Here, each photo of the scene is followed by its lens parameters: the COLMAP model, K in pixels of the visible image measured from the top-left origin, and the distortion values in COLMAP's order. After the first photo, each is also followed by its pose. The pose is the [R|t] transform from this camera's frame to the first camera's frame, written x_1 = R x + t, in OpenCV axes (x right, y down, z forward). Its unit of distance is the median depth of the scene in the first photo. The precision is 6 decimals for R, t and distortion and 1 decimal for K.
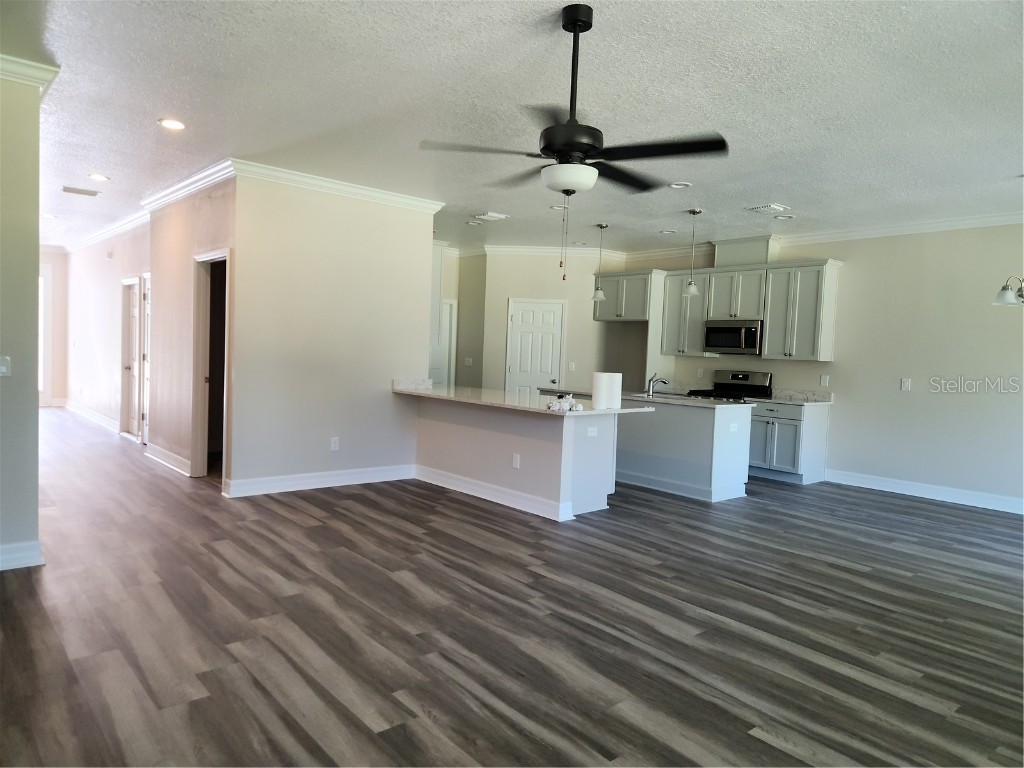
lens RADIAL K [[676.0, 0, 495.0], [0, 676.0, 397.2], [0, 0, 1]] dist [0.031639, -0.005925]
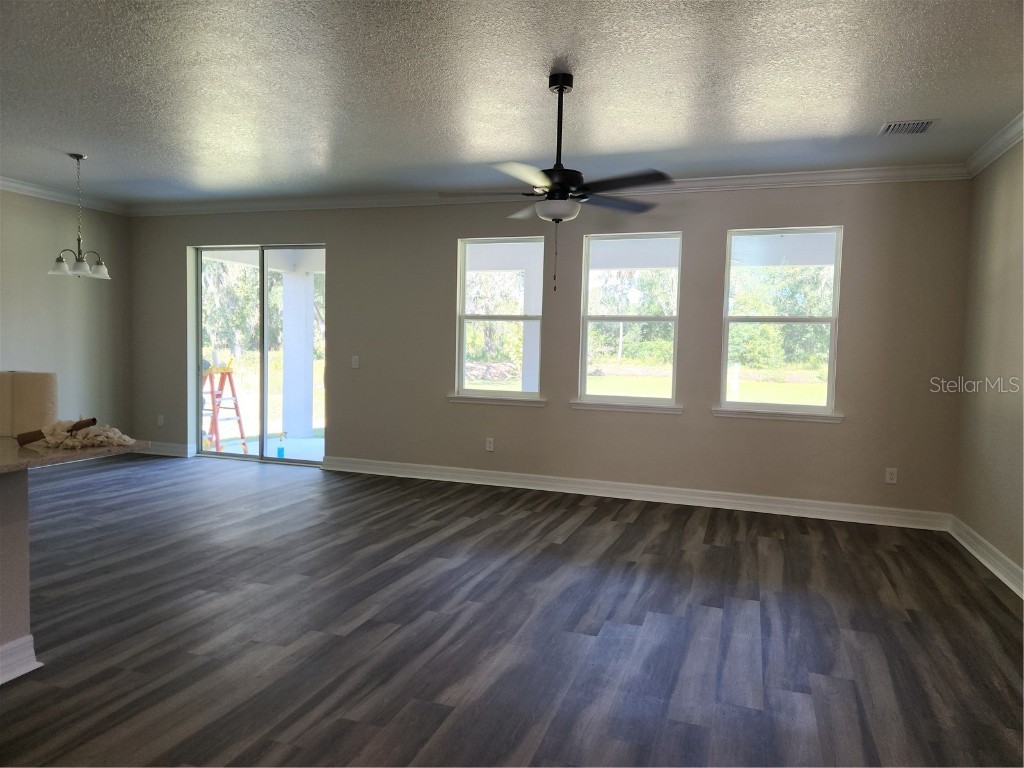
lens RADIAL K [[695.5, 0, 512.0], [0, 695.5, 384.0], [0, 0, 1]] dist [0.042156, -0.023967]
pose [[-0.518561, -0.104326, 0.848652, -0.868064], [0.019535, 0.990824, 0.133739, -0.157156], [-0.854817, 0.085930, -0.511765, 1.560364]]
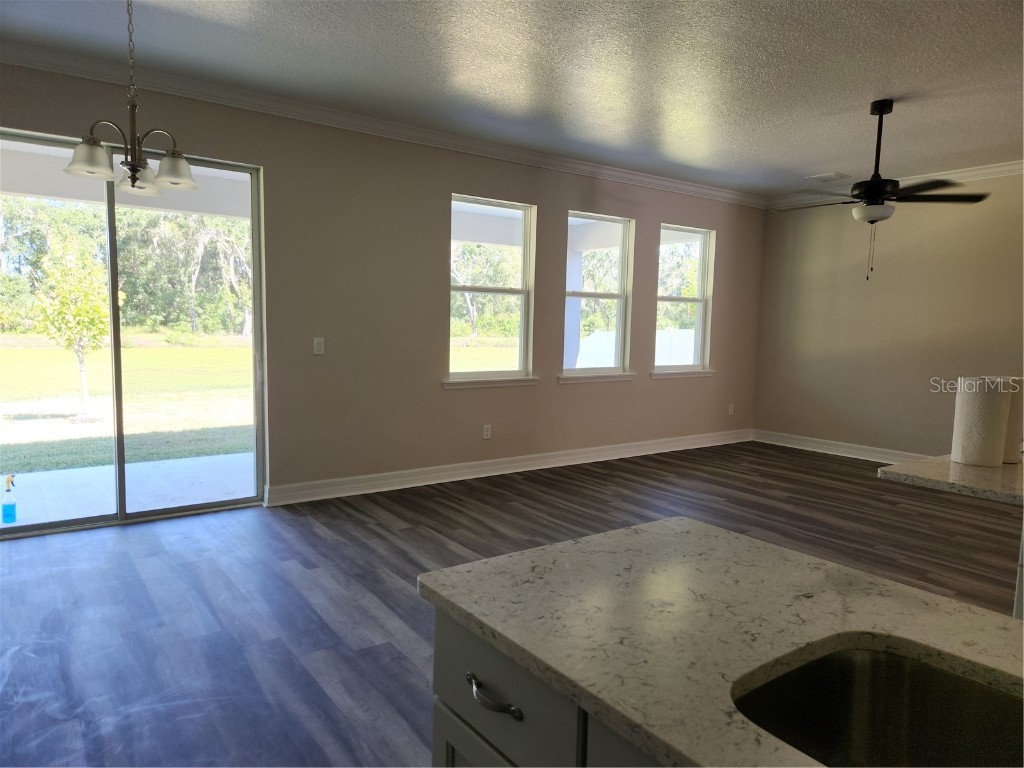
lens RADIAL K [[719.6, 0, 509.1], [0, 719.6, 370.1], [0, 0, 1]] dist [0.046589, -0.003197]
pose [[-0.996796, -0.064853, 0.046813, 0.730273], [-0.057322, 0.987421, 0.147360, -0.150946], [-0.055780, 0.144204, -0.987975, 2.419431]]
